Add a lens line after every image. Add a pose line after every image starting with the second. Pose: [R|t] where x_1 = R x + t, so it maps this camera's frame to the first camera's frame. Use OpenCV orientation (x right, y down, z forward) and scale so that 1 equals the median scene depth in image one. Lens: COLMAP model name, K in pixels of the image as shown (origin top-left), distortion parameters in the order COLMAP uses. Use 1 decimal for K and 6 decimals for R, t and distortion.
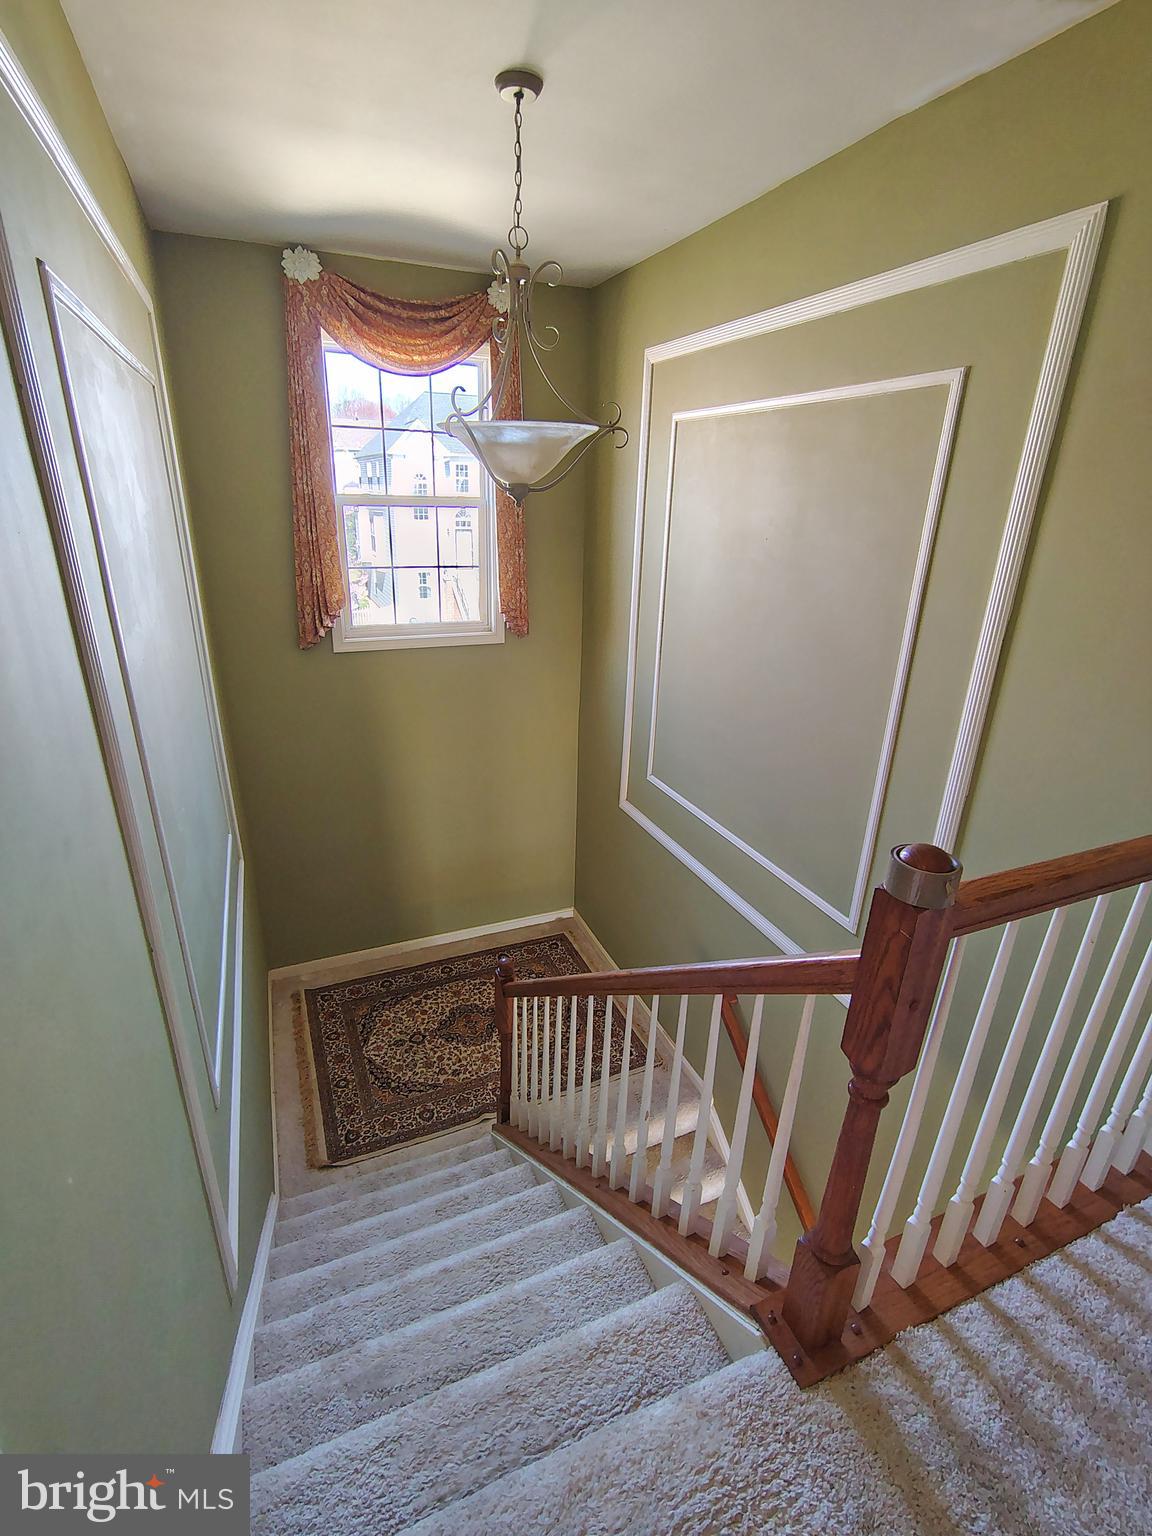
lens RADIAL K [[713.6, 0, 574.5], [0, 713.6, 767.2], [0, 0, 1]] dist [-0.004587, 0.002608]
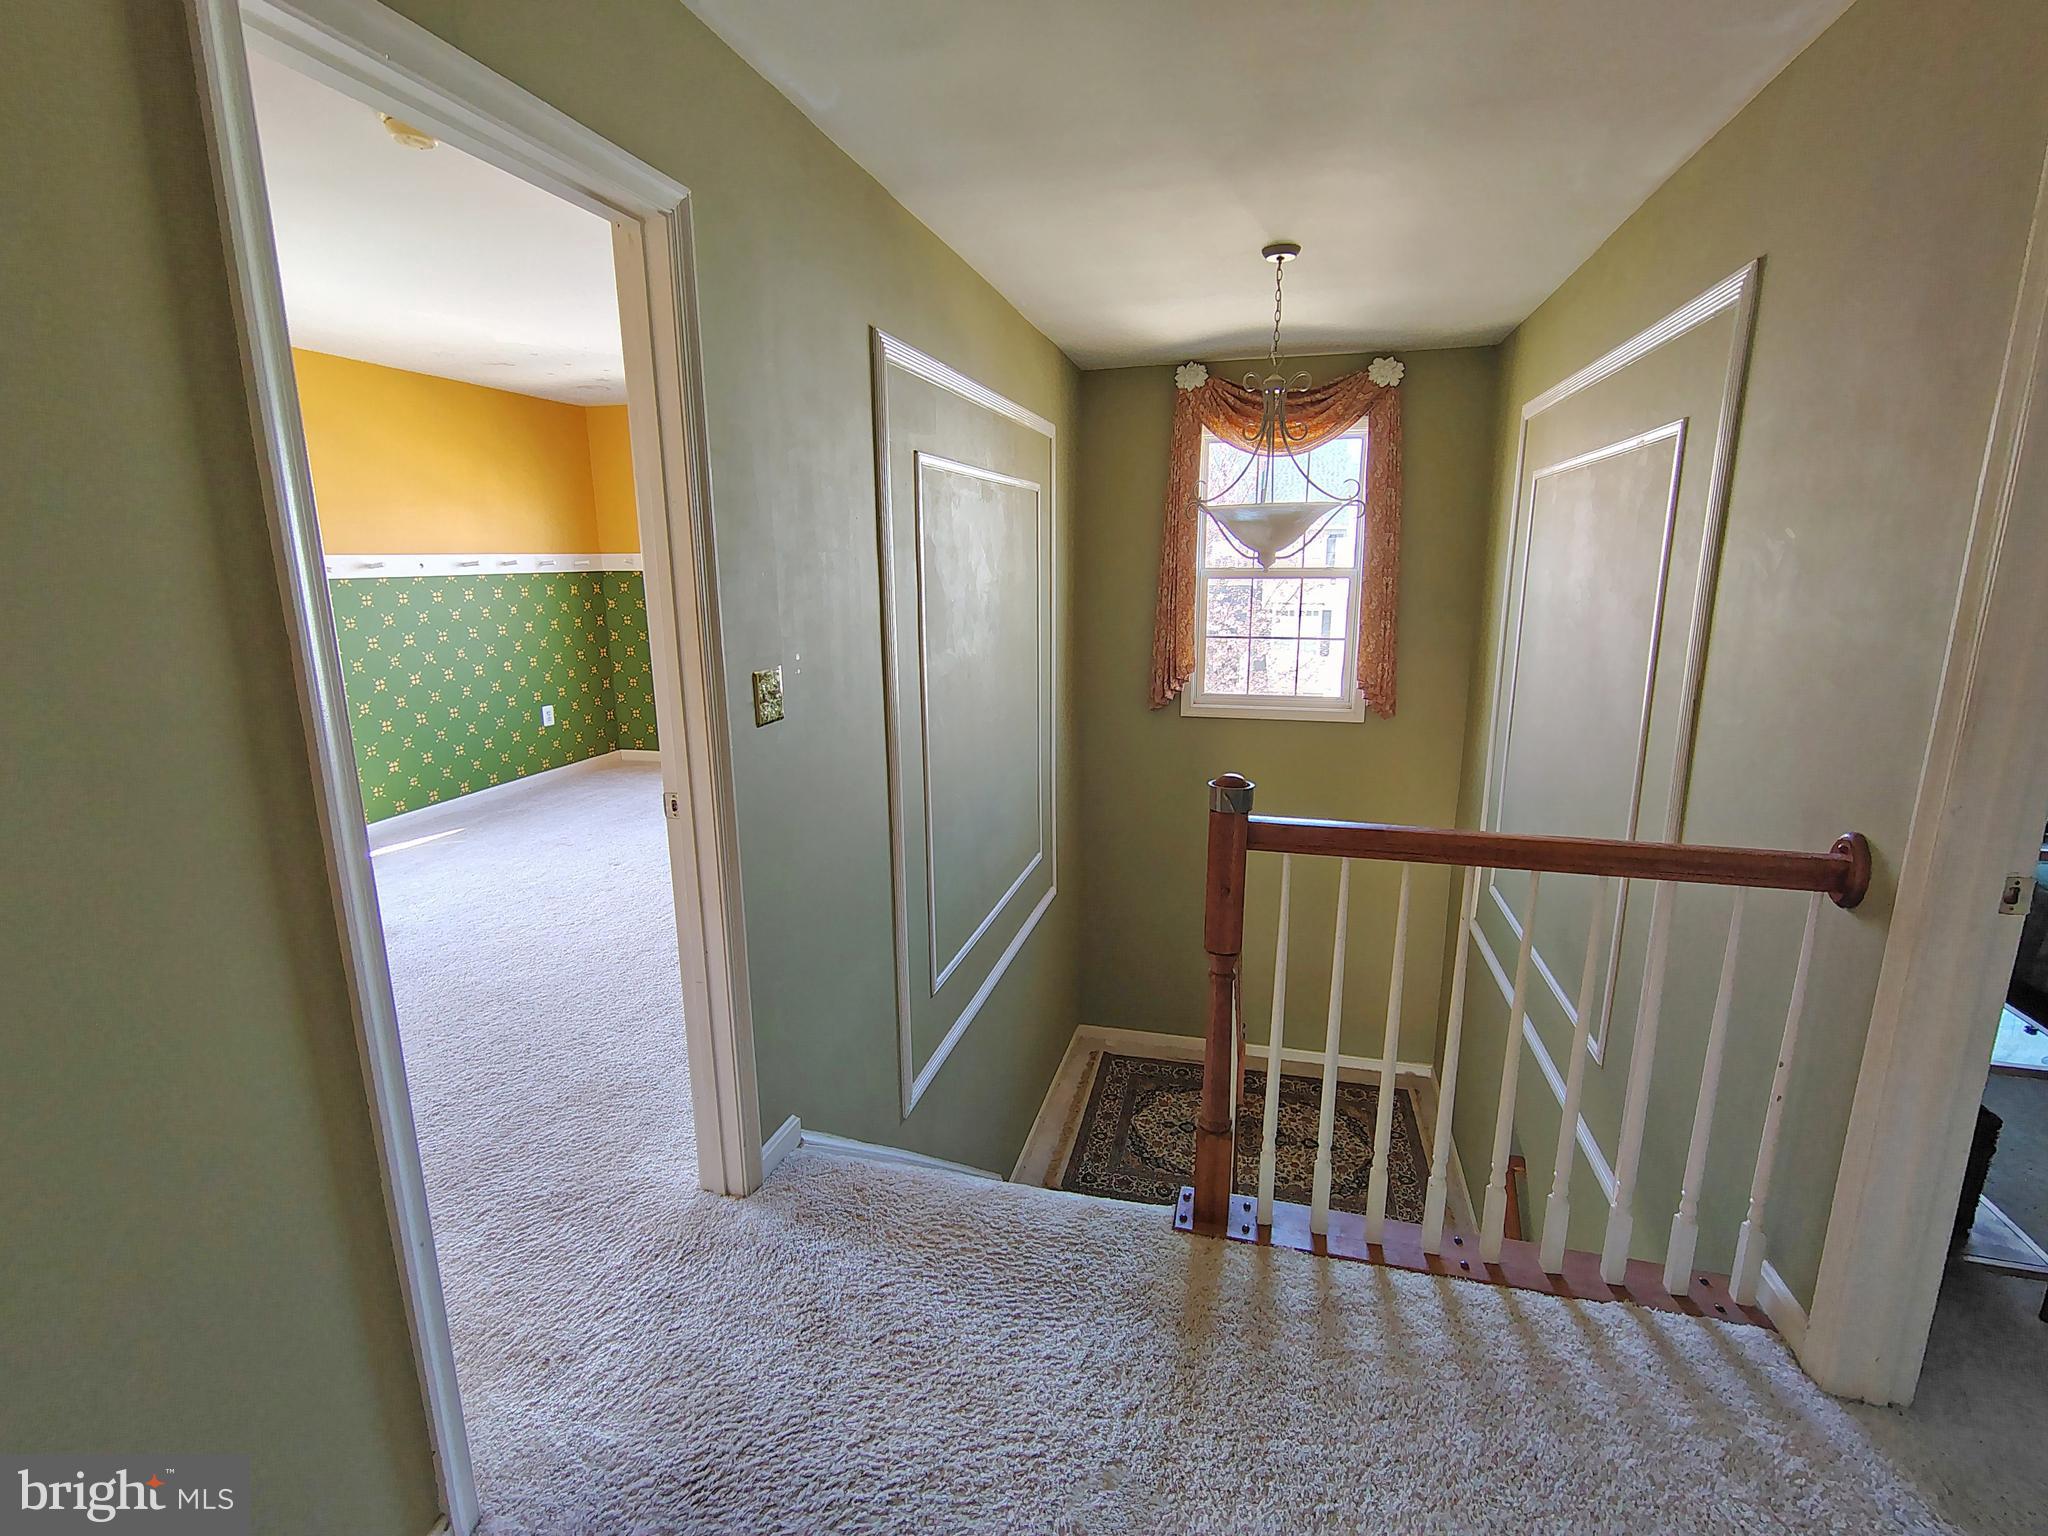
lens RADIAL K [[951.5, 0, 1017.7], [0, 951.5, 768.5], [0, 0, 1]] dist [-0.004587, 0.002608]
pose [[0.786474, 0.102281, -0.609095, 0.354120], [-0.199840, 0.975284, -0.094264, 0.098258], [0.584399, 0.195857, 0.787475, -0.219483]]
